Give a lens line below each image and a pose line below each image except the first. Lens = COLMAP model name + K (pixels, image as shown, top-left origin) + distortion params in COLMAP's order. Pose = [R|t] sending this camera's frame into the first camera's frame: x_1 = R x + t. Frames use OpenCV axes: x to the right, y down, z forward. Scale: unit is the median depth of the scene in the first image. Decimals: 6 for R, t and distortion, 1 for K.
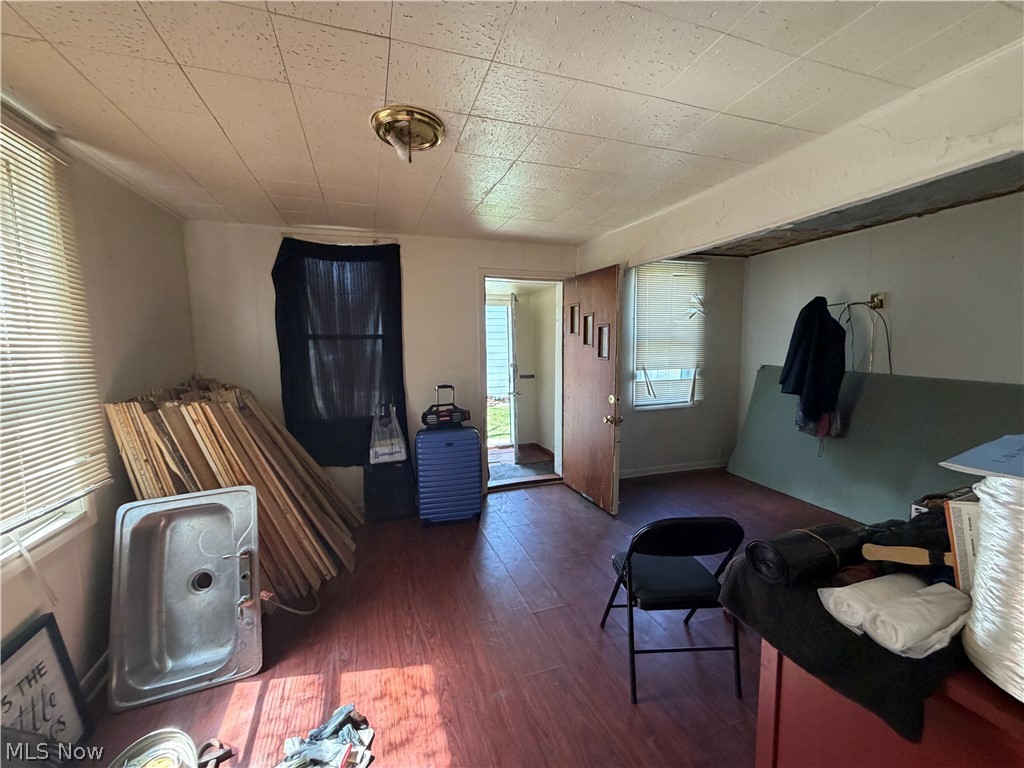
lens RADIAL K [[407.7, 0, 509.5], [0, 407.7, 384.5], [0, 0, 1]] dist [0.000379, 0.000008]
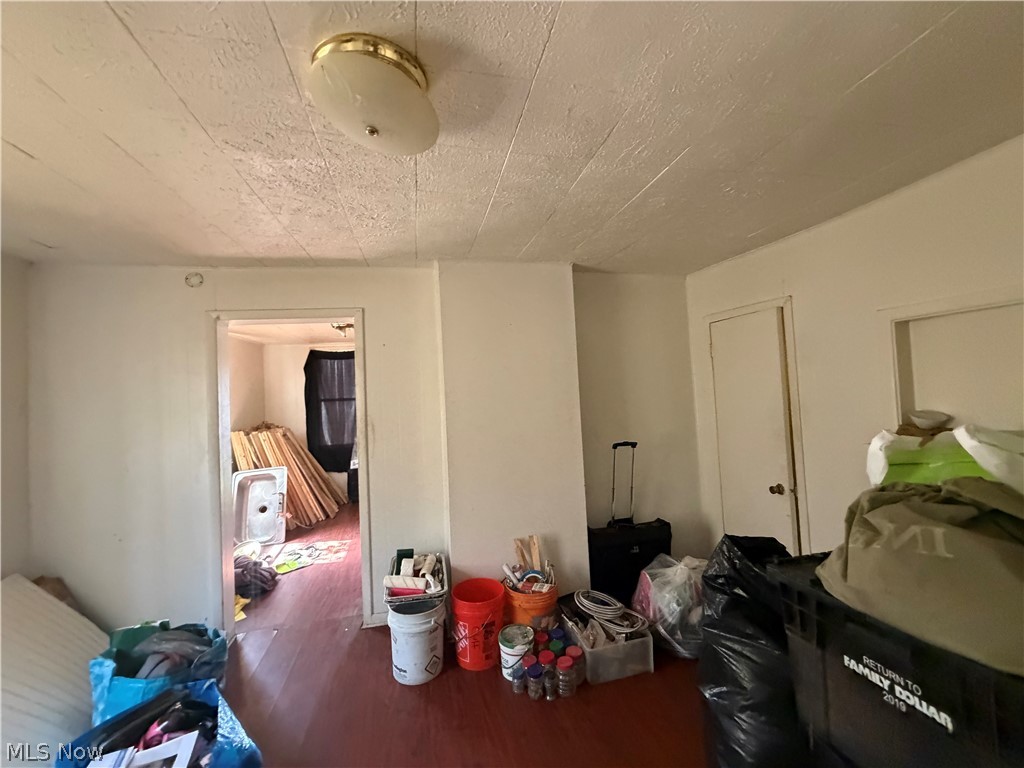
lens RADIAL K [[407.7, 0, 509.5], [0, 407.7, 384.5], [0, 0, 1]] dist [0.000379, 0.000008]
pose [[0.993750, -0.034840, -0.106048, 0.850261], [0.021008, 0.991440, -0.128858, 0.105868], [0.109629, 0.125825, 0.985976, -1.142213]]
